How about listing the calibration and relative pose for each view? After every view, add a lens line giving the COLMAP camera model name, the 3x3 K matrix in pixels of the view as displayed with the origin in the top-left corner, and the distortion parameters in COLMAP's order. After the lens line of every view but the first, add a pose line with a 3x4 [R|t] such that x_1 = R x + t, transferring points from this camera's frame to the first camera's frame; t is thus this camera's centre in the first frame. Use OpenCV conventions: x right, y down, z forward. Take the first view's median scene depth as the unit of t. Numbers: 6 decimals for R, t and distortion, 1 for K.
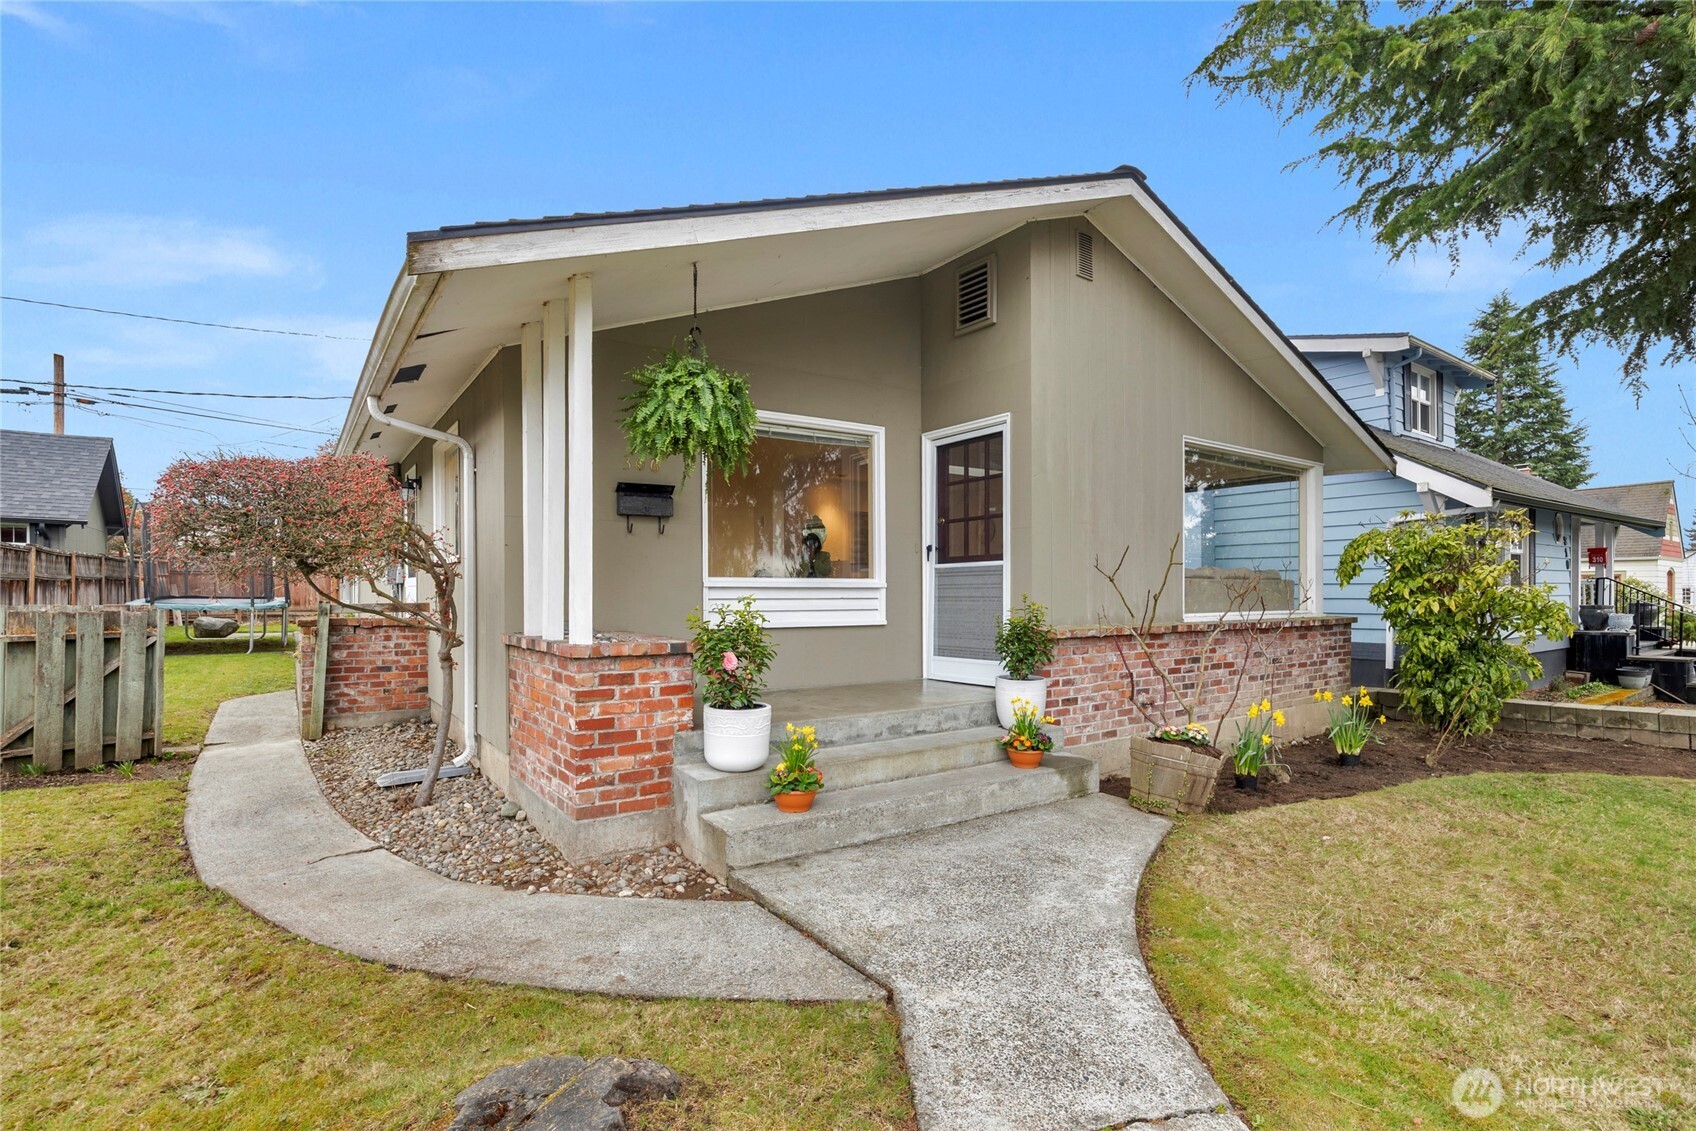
lens RADIAL K [[700.3, 0, 769.8], [0, 700.3, 578.4], [0, 0, 1]] dist [-0.009807, -0.000153]
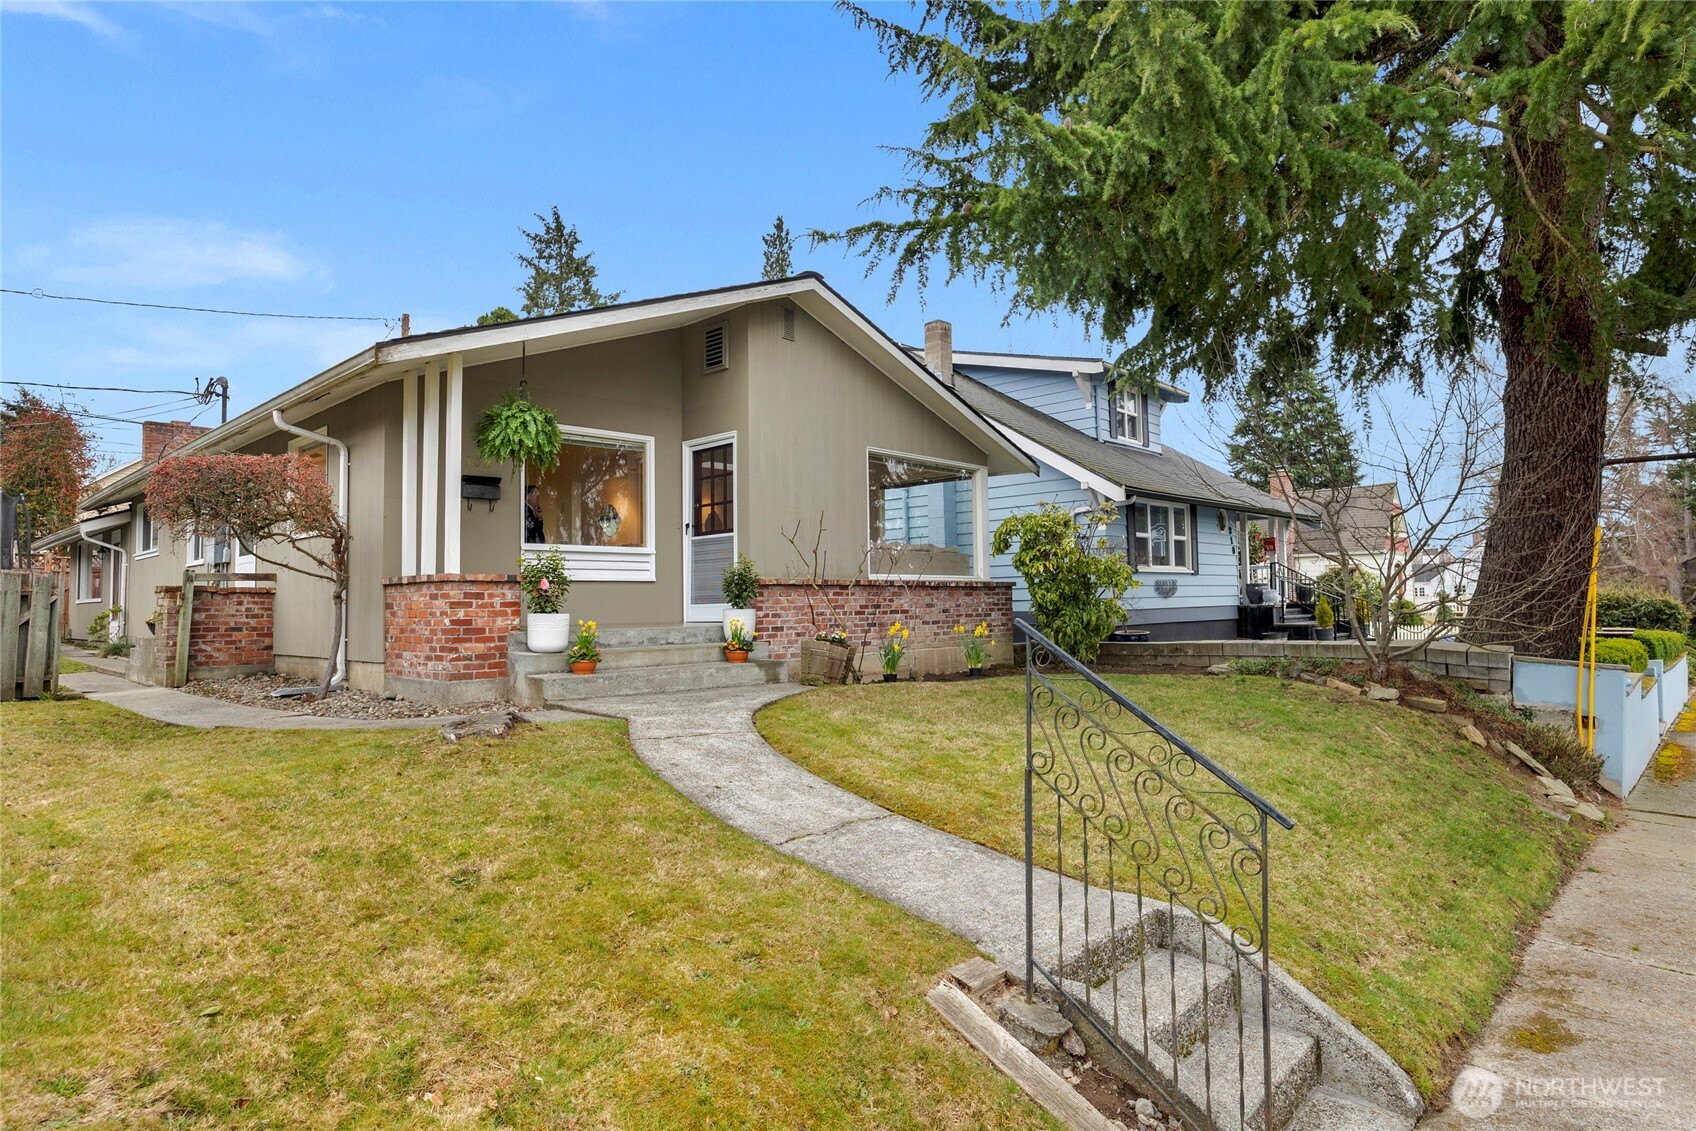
lens RADIAL K [[818.3, 0, 682.5], [0, 818.3, 531.5], [0, 0, 1]] dist [-0.003354, -0.000279]
pose [[0.990546, 0.004004, 0.137120, -0.000054], [0.005075, 0.997820, -0.065803, 0.078112], [-0.137085, 0.065877, 0.988366, -0.610105]]
